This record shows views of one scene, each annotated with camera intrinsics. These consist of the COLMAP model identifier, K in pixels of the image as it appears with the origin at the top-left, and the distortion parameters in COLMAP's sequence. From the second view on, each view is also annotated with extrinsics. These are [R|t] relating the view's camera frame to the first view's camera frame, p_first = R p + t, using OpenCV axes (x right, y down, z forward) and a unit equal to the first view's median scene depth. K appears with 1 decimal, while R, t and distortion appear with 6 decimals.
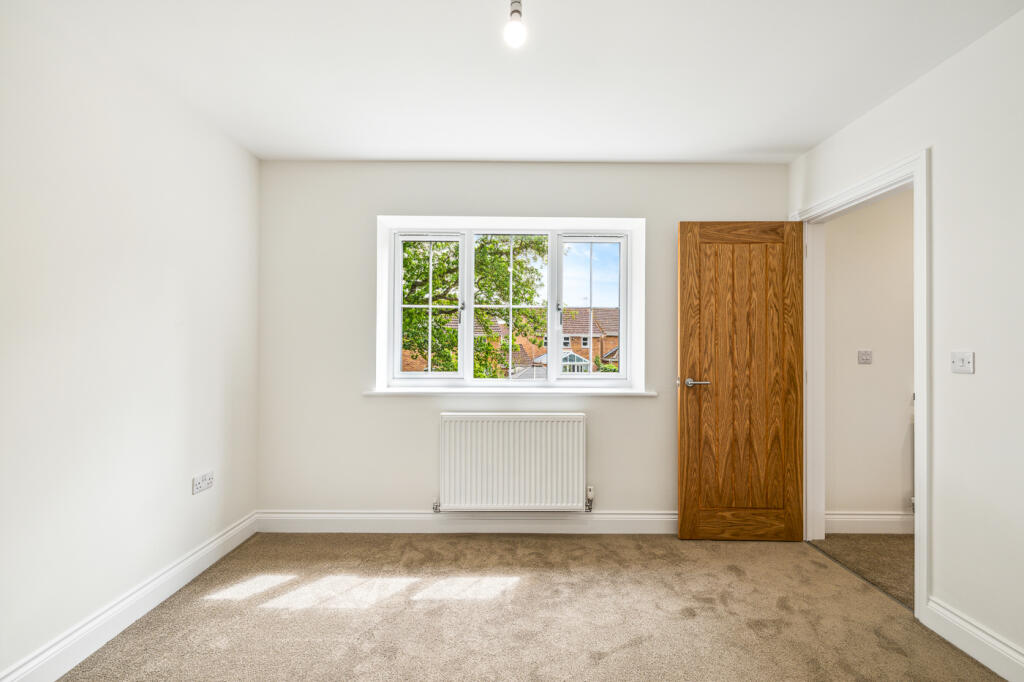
lens RADIAL K [[442.8, 0, 510.0], [0, 442.8, 343.6], [0, 0, 1]] dist [0.003922, 0.000070]
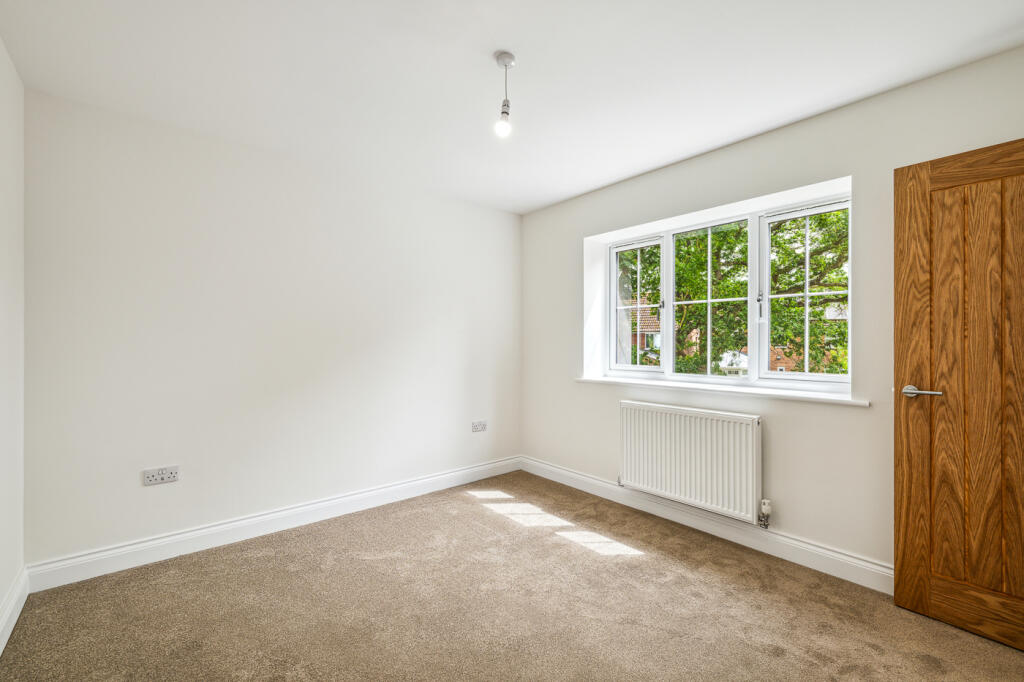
lens RADIAL K [[442.8, 0, 496.2], [0, 442.8, 341.4], [0, 0, 1]] dist [0.003922, 0.000070]
pose [[0.619844, -0.006780, -0.784695, 0.552675], [0.009551, 0.999954, -0.001095, 0.002154], [0.784667, -0.006816, 0.619880, 0.033332]]
